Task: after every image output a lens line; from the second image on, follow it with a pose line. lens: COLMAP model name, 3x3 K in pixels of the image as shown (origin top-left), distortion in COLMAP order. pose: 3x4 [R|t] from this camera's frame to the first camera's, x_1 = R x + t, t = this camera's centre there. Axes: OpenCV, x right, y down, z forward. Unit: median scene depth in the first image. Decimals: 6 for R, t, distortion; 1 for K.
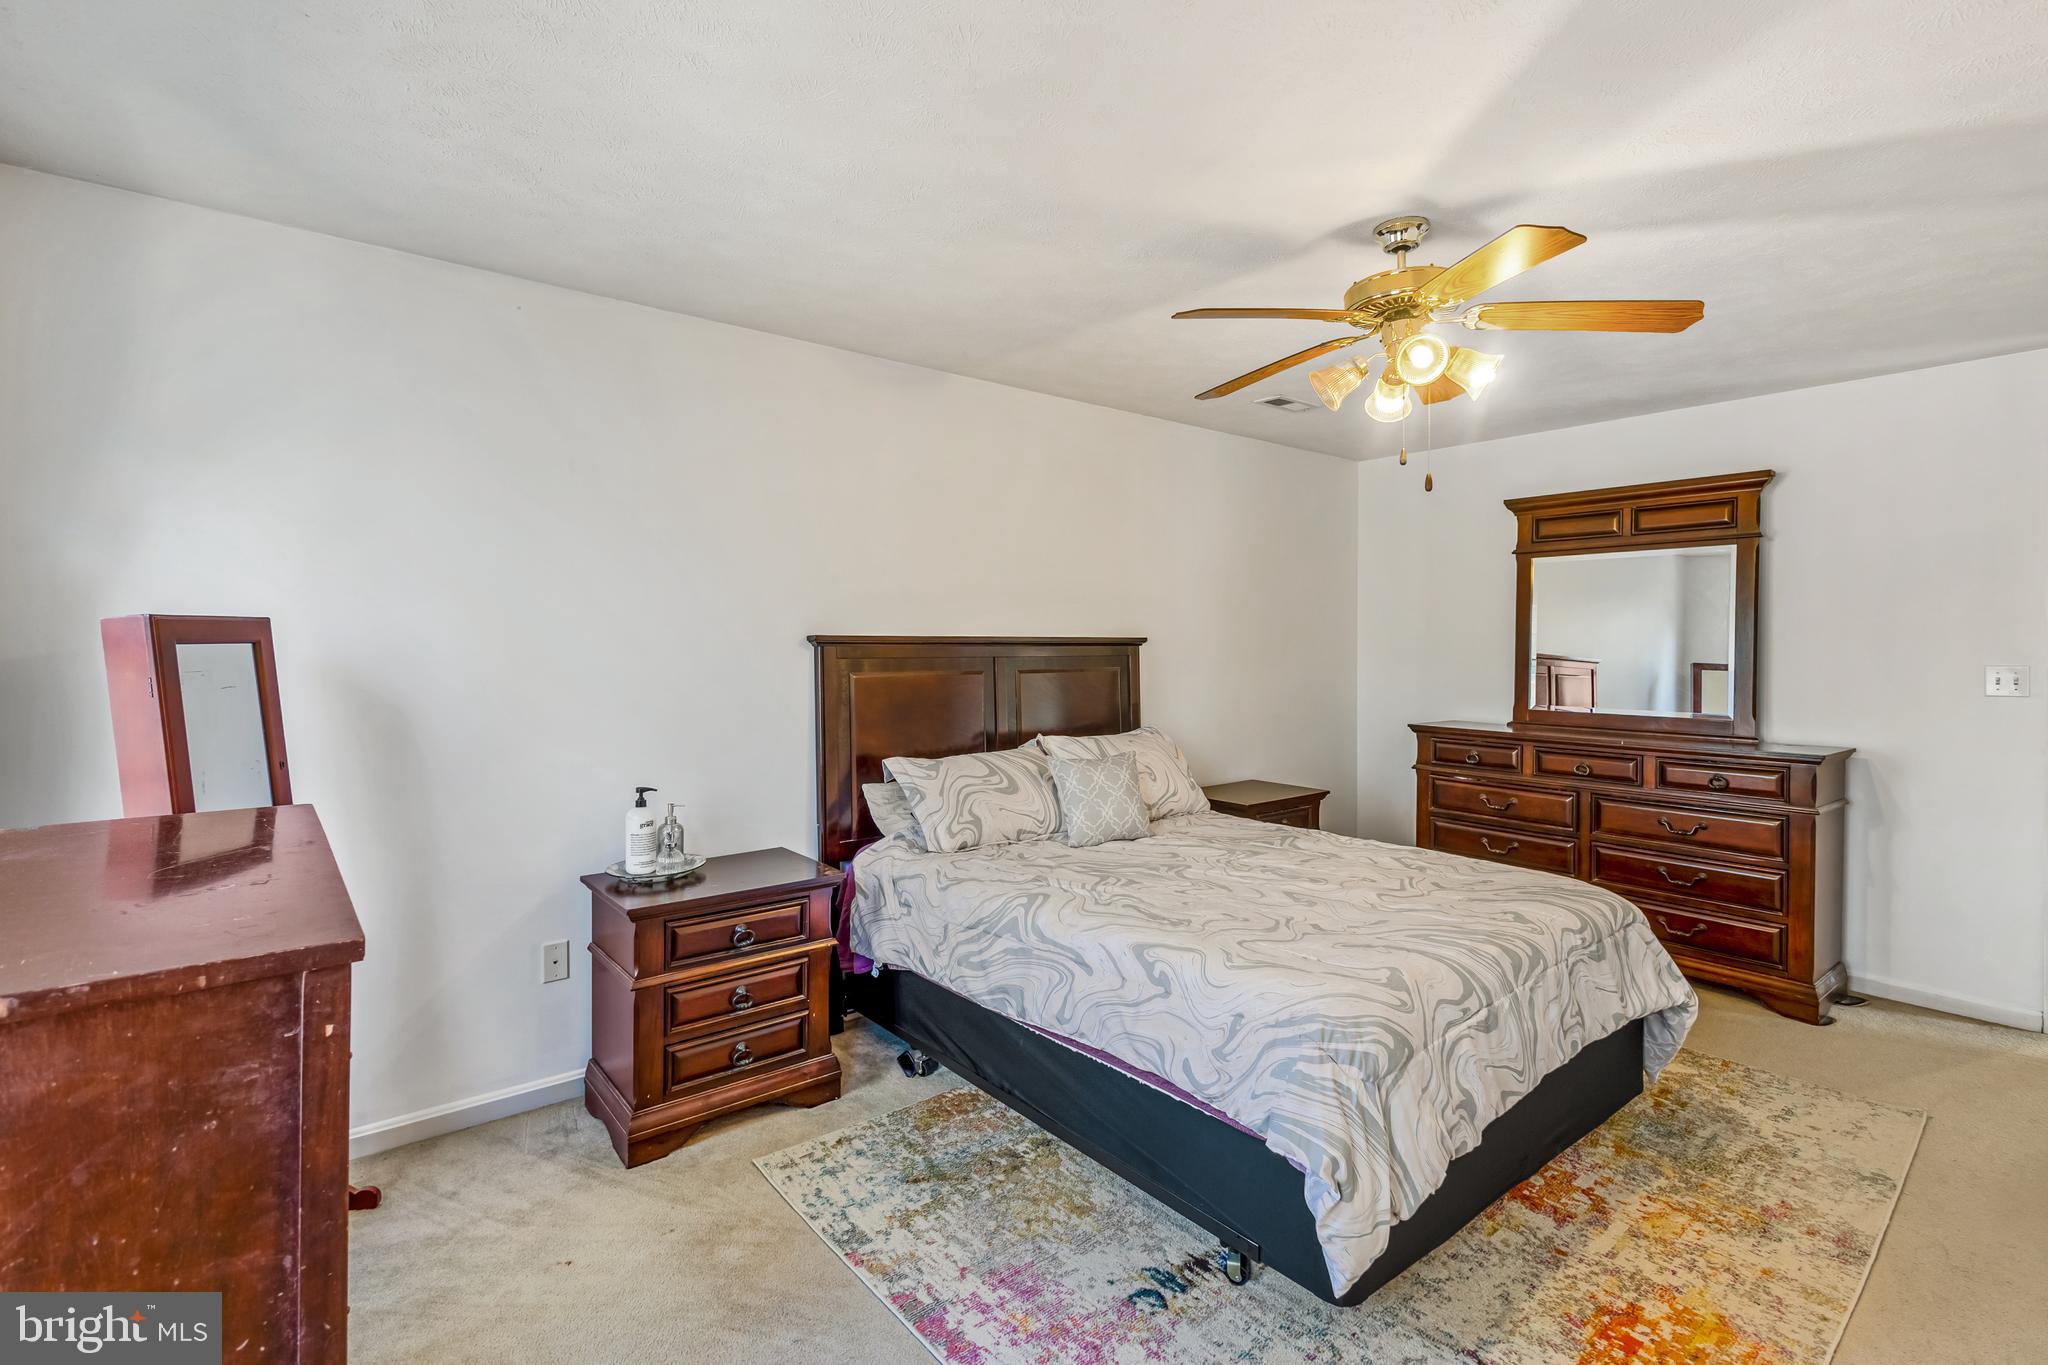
lens RADIAL K [[951.7, 0, 1029.8], [0, 951.7, 648.4], [0, 0, 1]] dist [-0.004594, -0.001088]
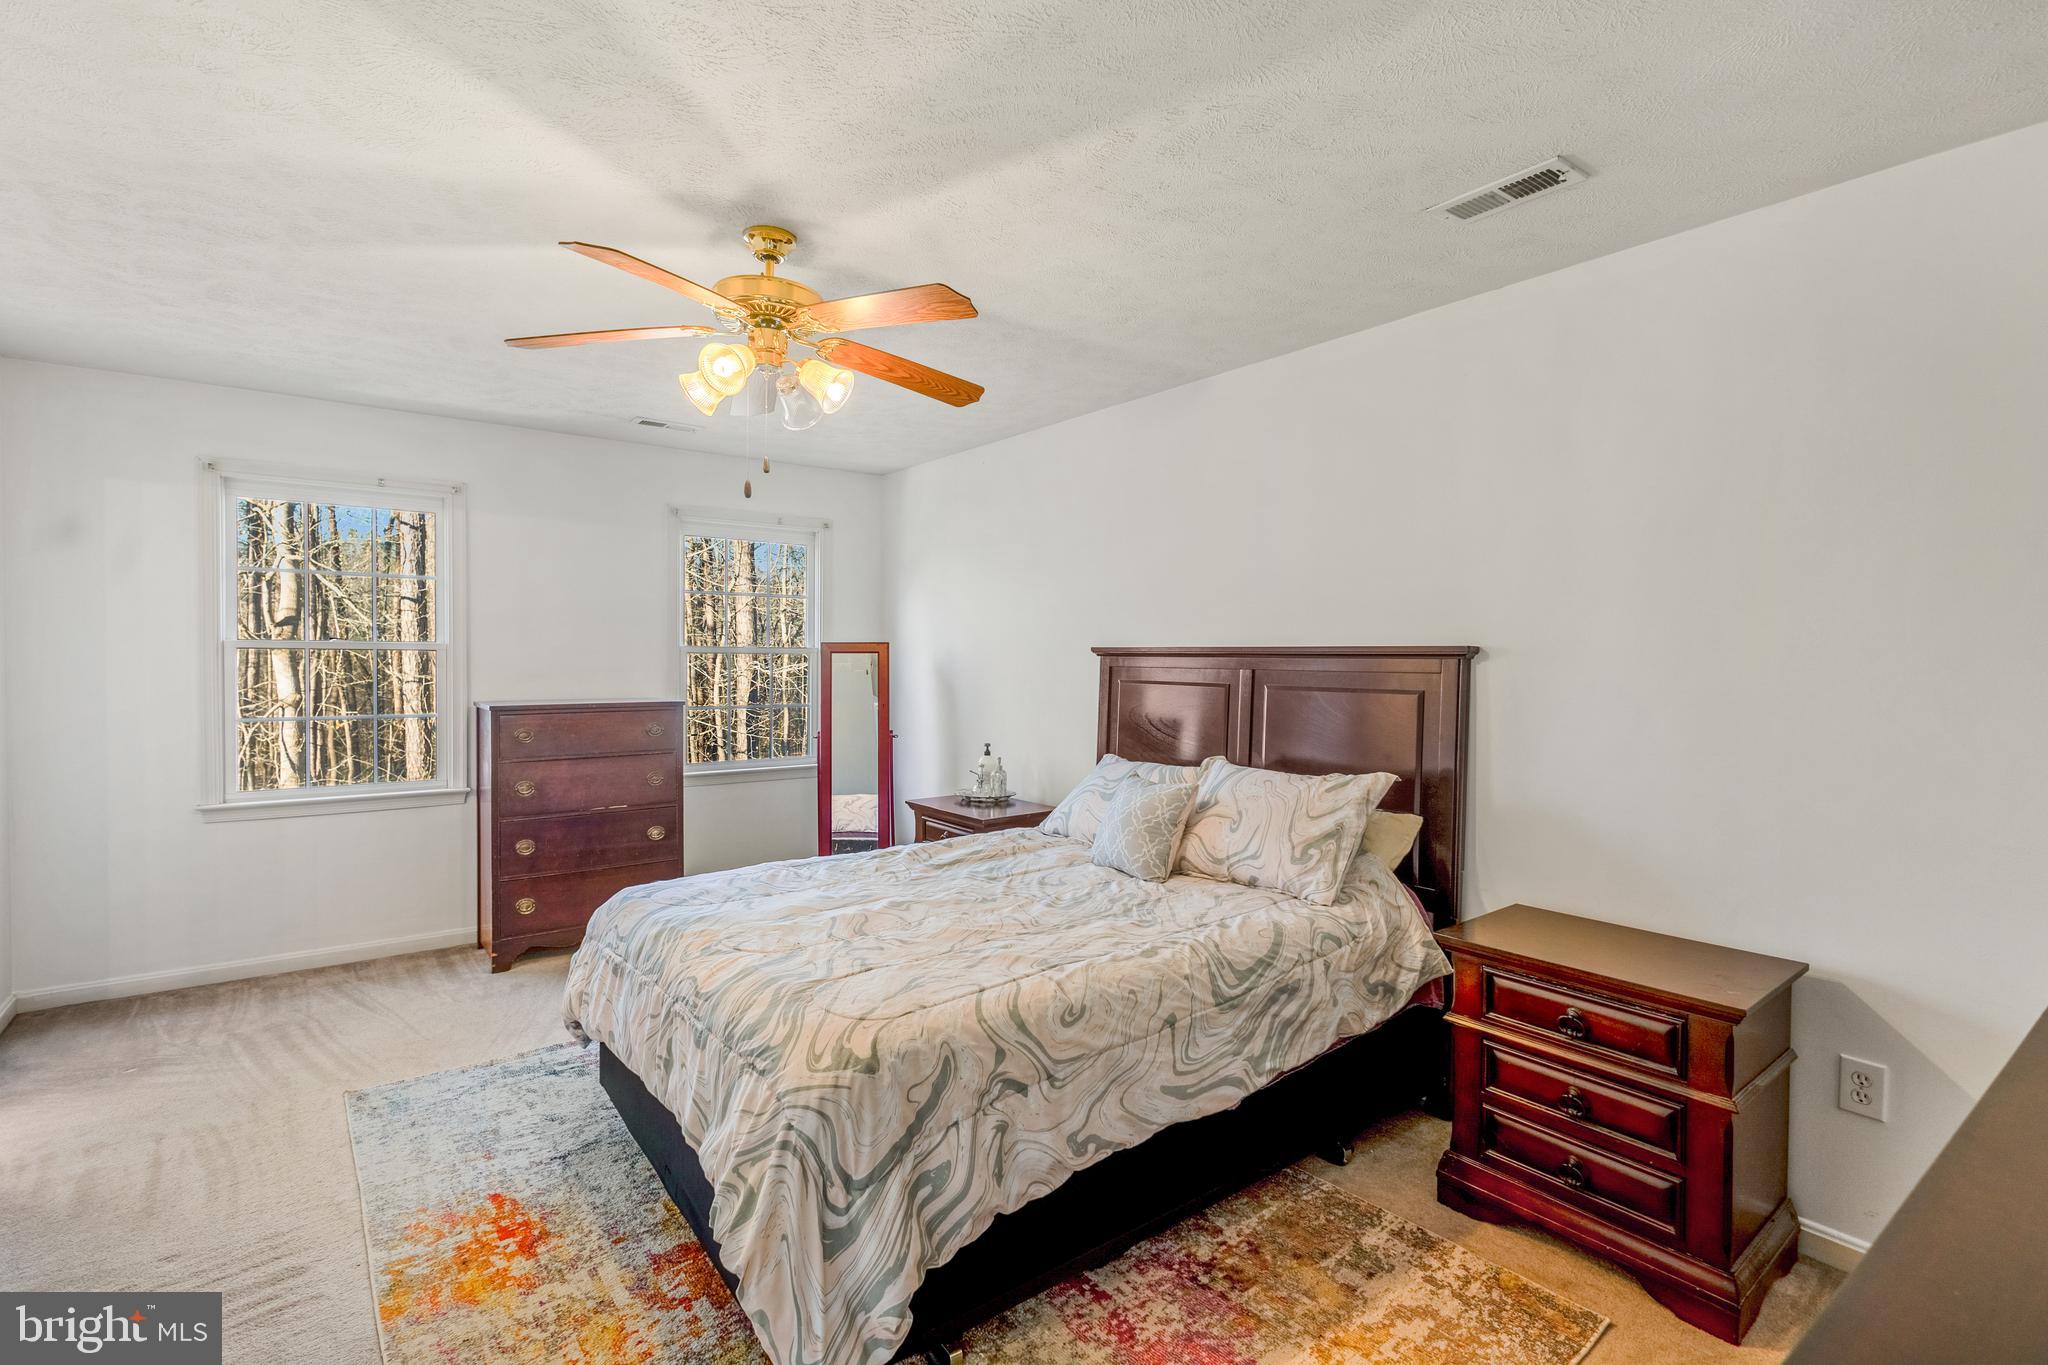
lens RADIAL K [[951.7, 0, 1023.9], [0, 951.7, 675.2], [0, 0, 1]] dist [-0.004594, -0.001088]
pose [[-0.035597, 0.021027, -0.999145, 1.612663], [-0.008528, 0.999736, 0.021344, -0.004636], [0.999330, 0.009281, -0.035408, 1.517497]]
